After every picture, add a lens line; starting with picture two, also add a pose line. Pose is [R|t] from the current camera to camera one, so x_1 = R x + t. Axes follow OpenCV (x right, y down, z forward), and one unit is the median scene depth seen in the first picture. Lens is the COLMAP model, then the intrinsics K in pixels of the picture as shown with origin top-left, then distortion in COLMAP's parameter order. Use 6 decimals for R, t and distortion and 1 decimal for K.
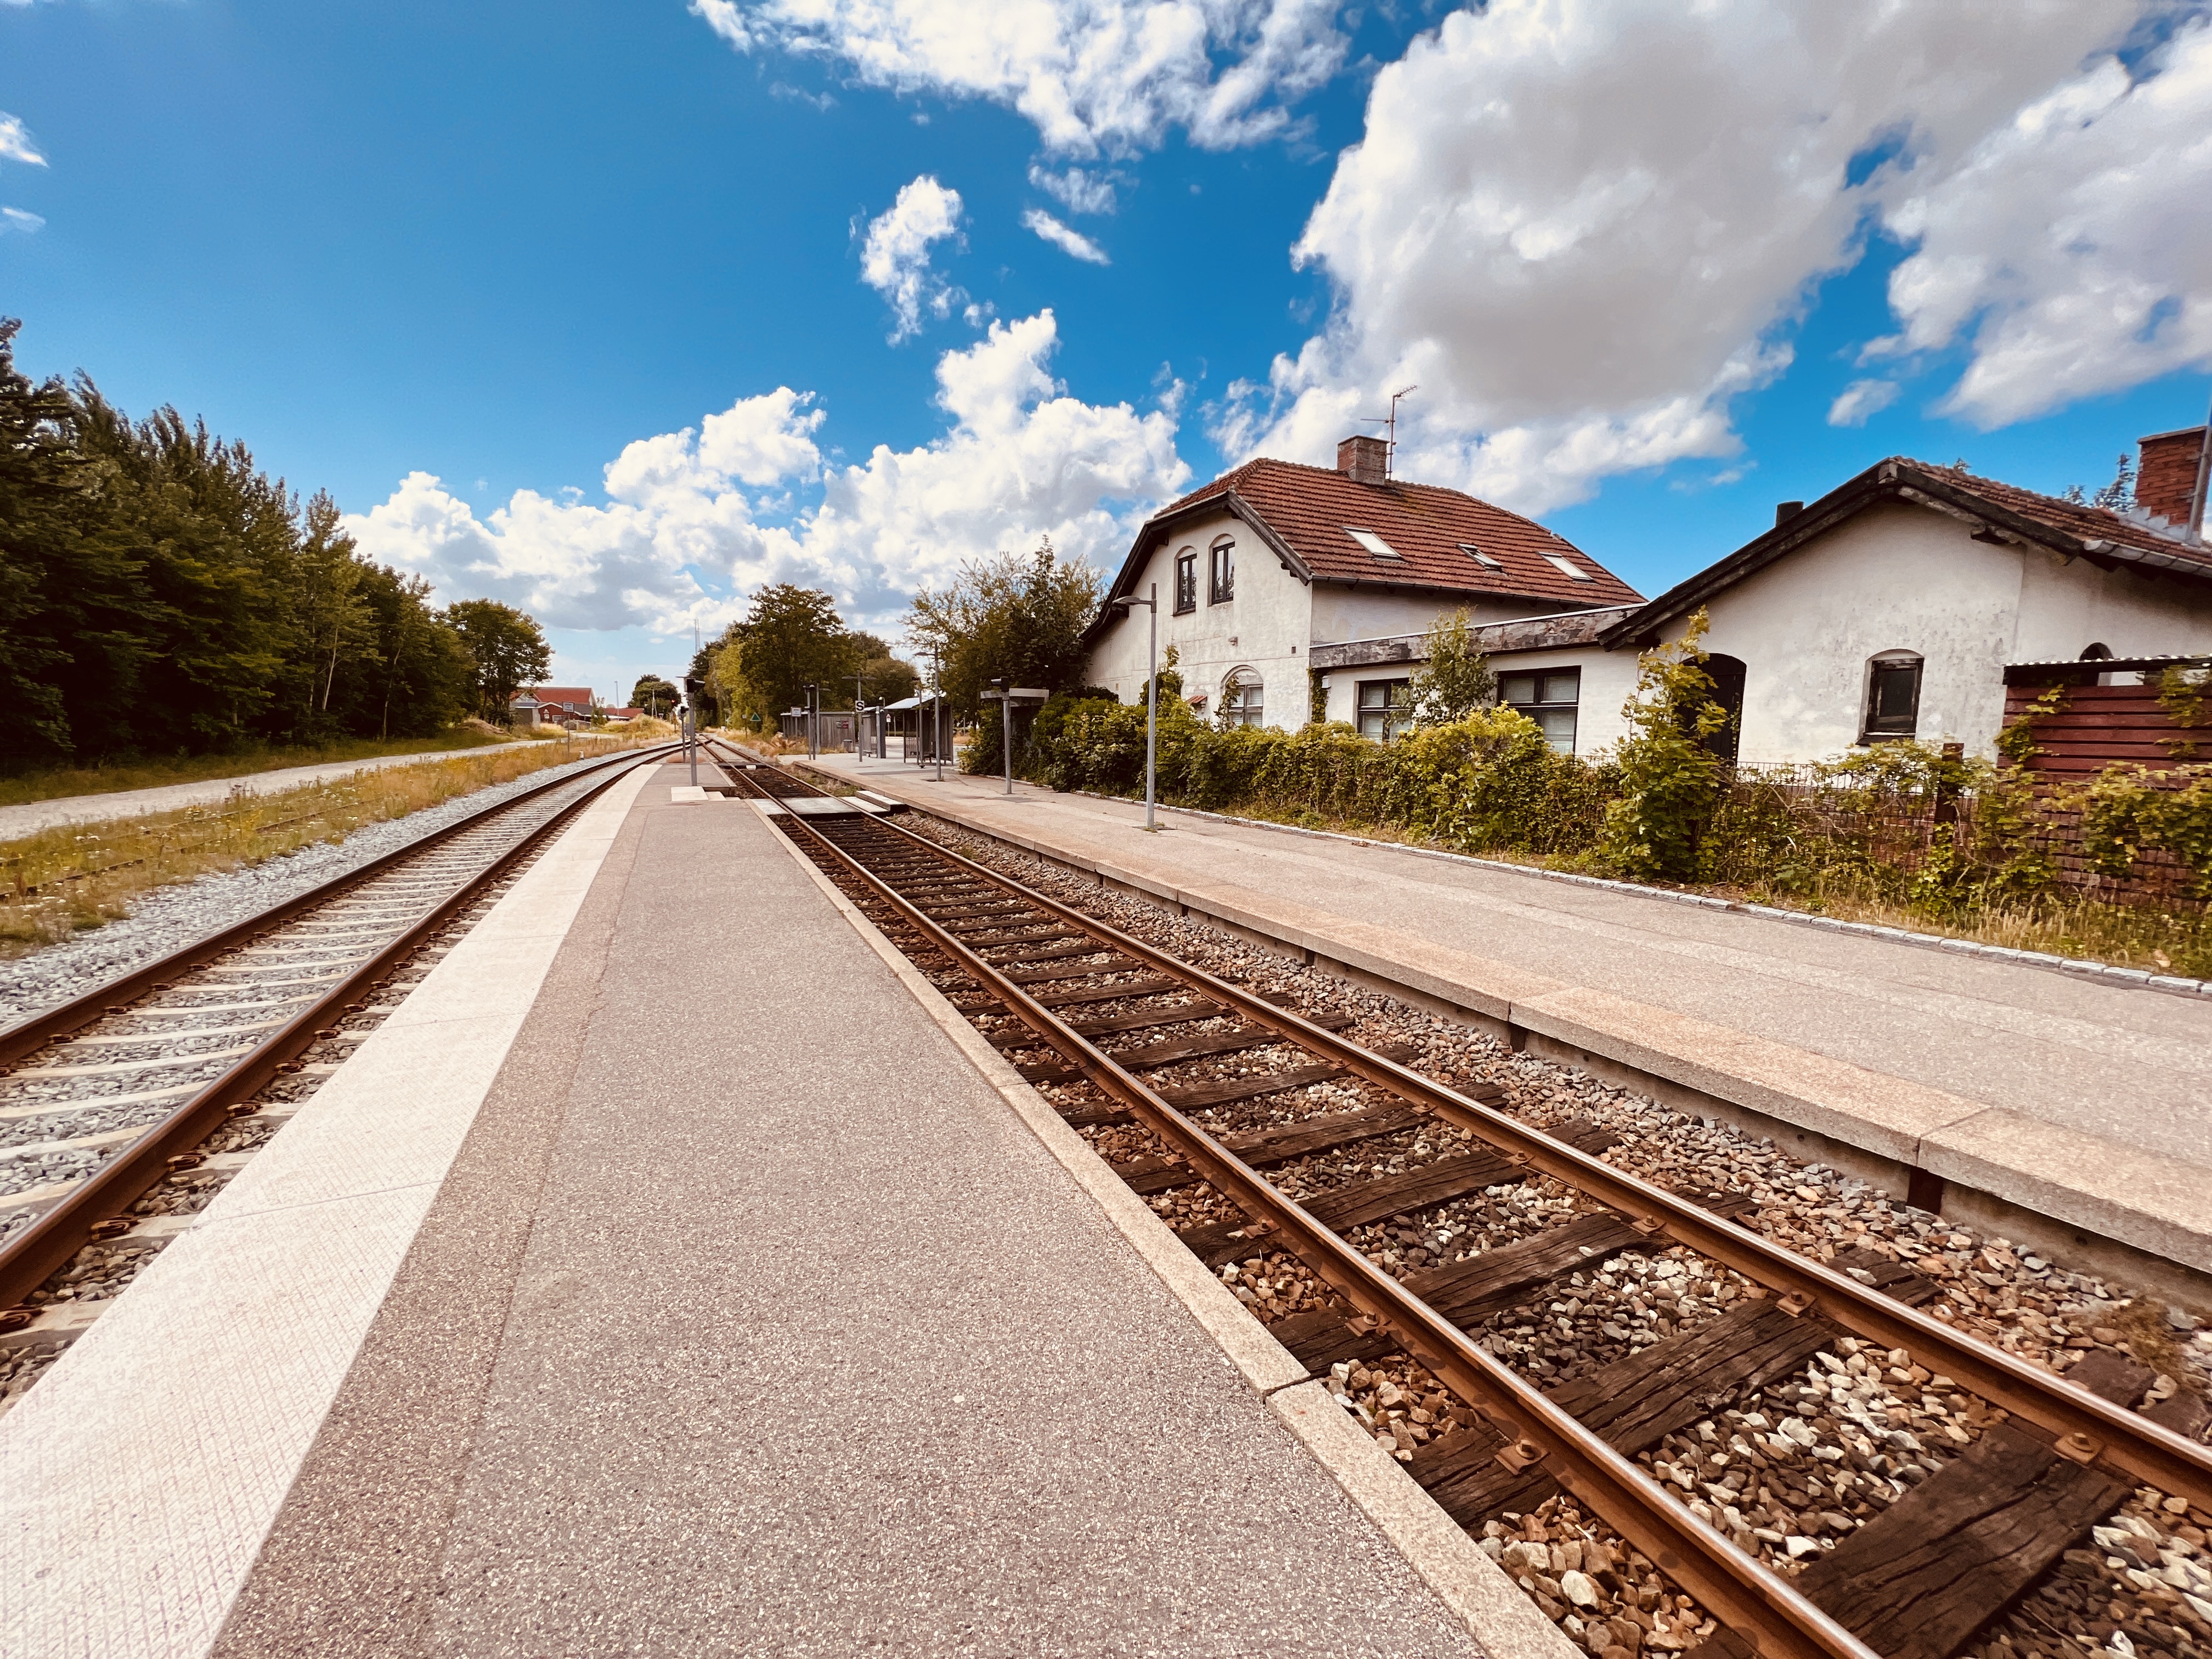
lens RADIAL K [[885.0, 0, 1090.7], [0, 885.0, 837.6], [0, 0, 1]] dist [-0.003829, -0.000001]
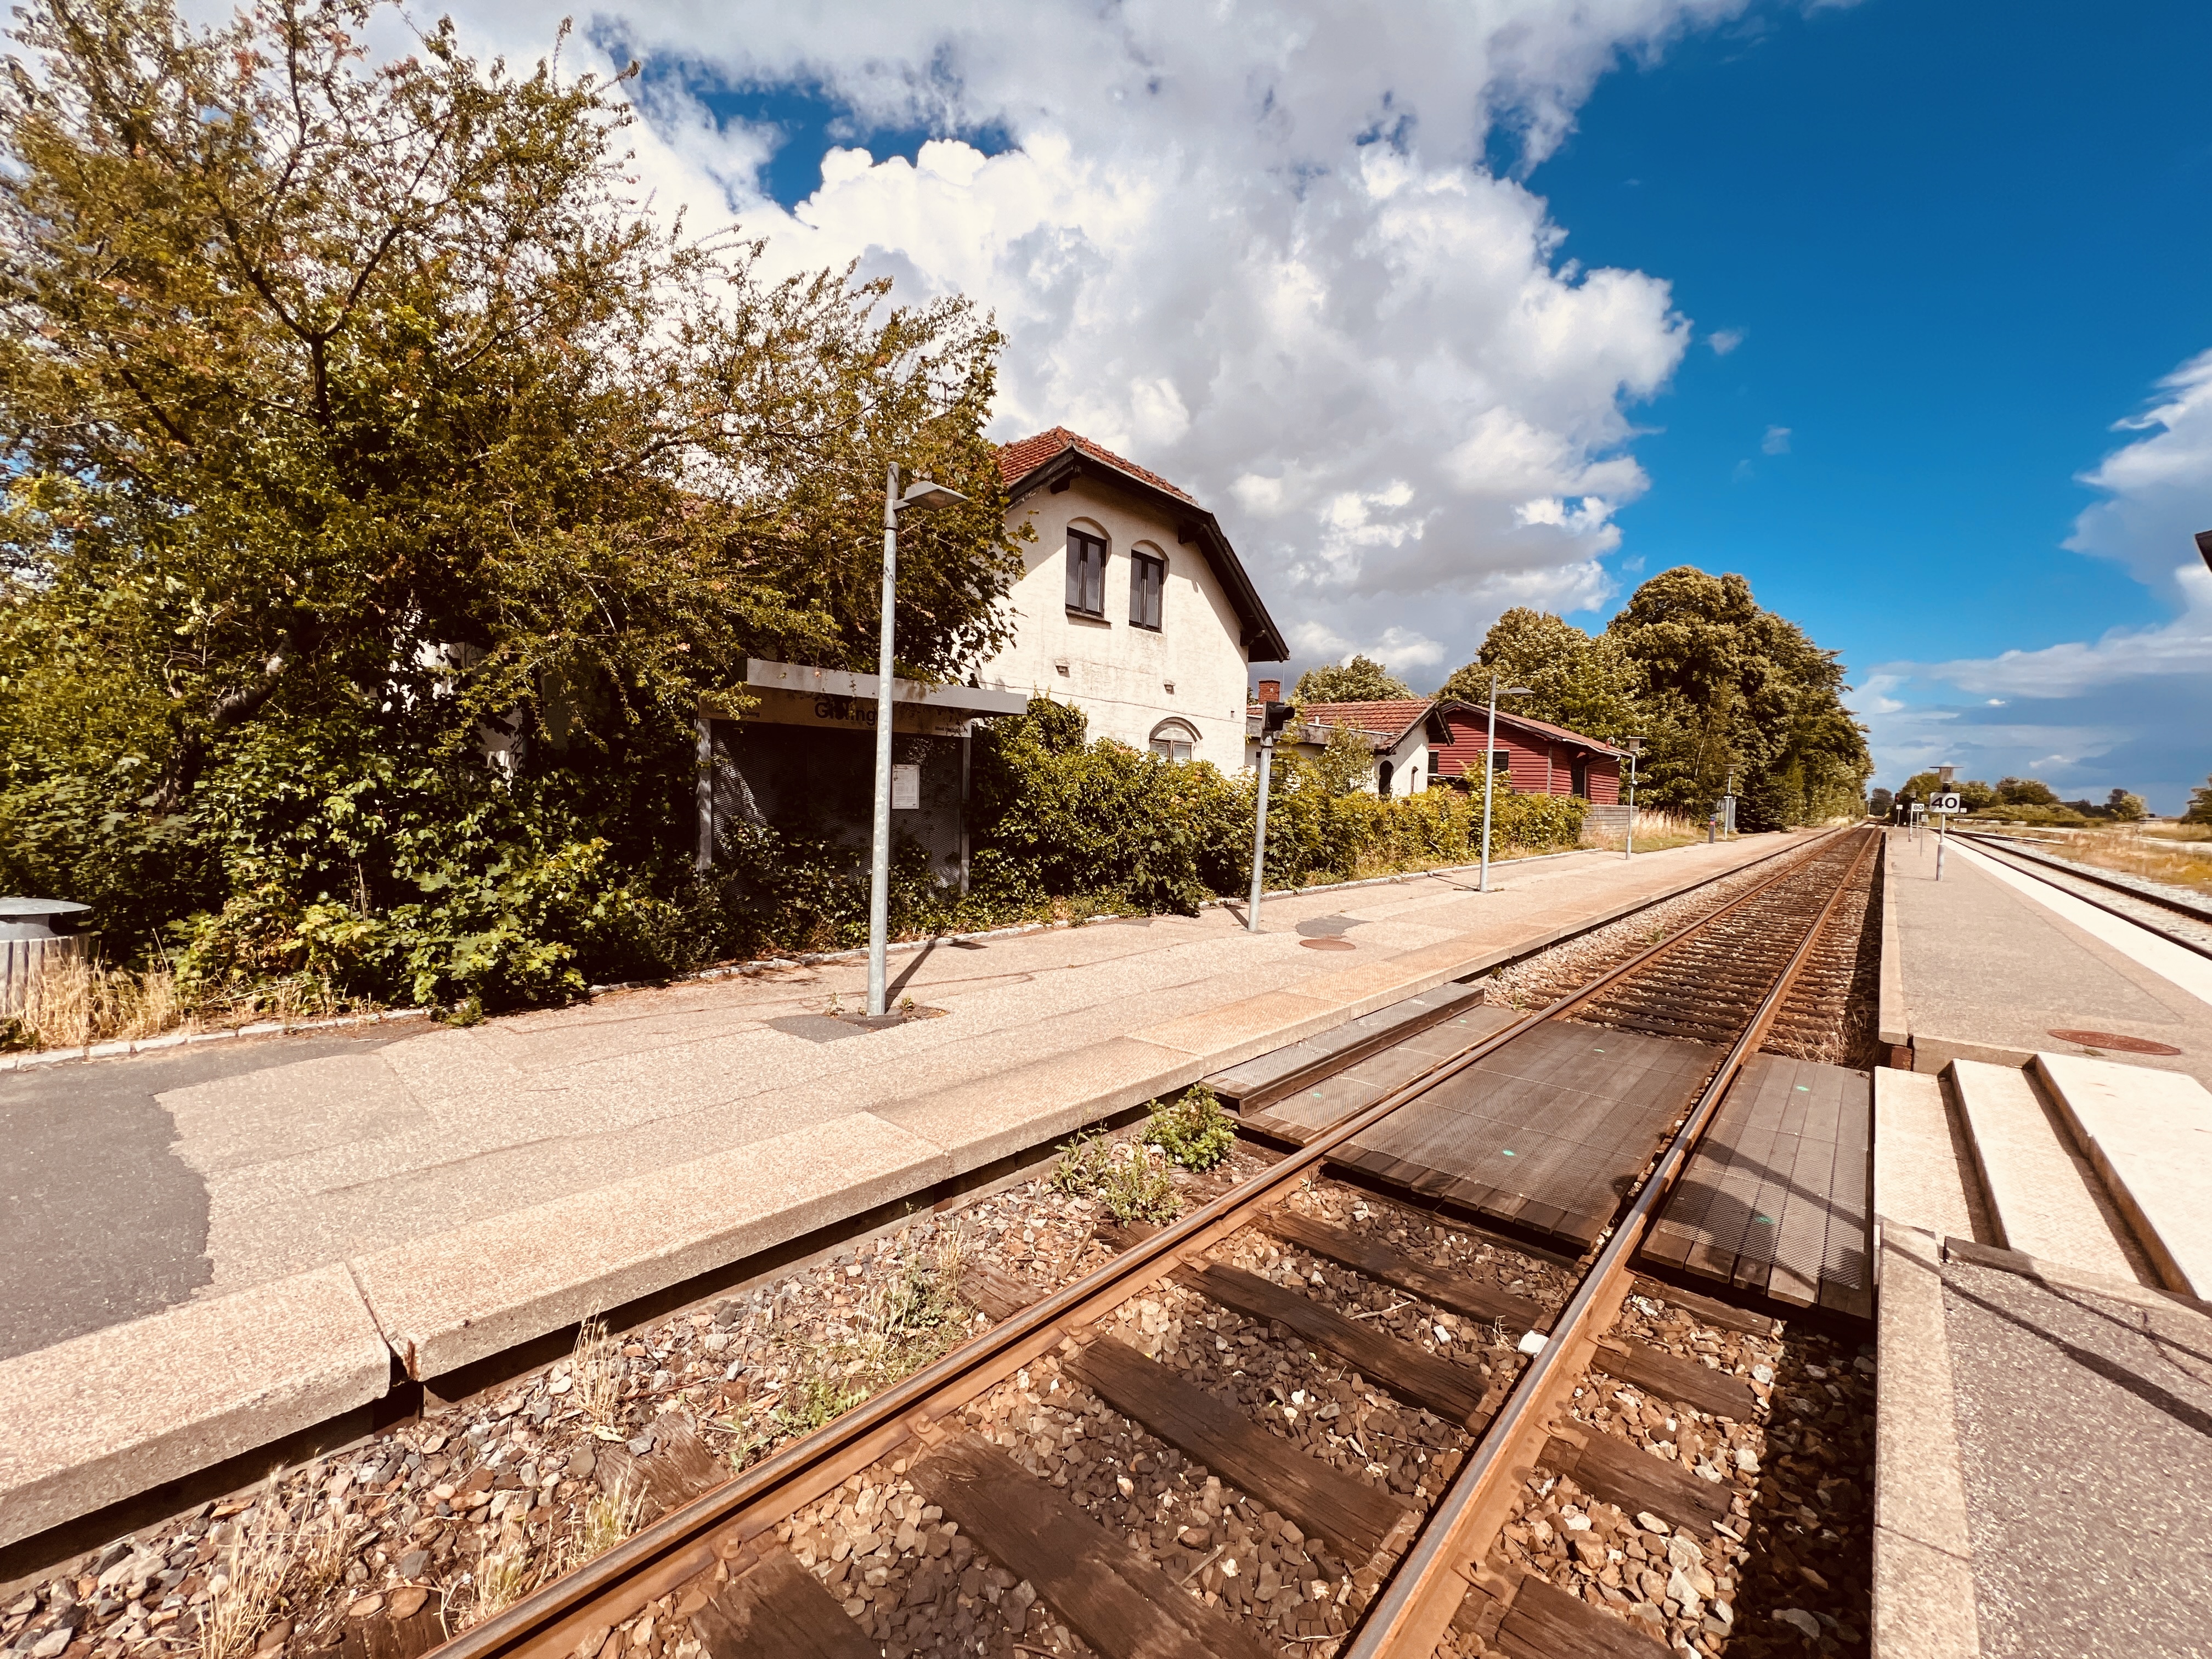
lens RADIAL K [[885.0, 0, 1105.5], [0, 885.0, 834.1], [0, 0, 1]] dist [-0.003829, -0.000001]
pose [[-0.402200, -0.056912, 0.913781, -0.070266], [0.093274, 0.990326, 0.102734, -0.022394], [-0.910788, 0.126551, -0.393001, 0.174834]]
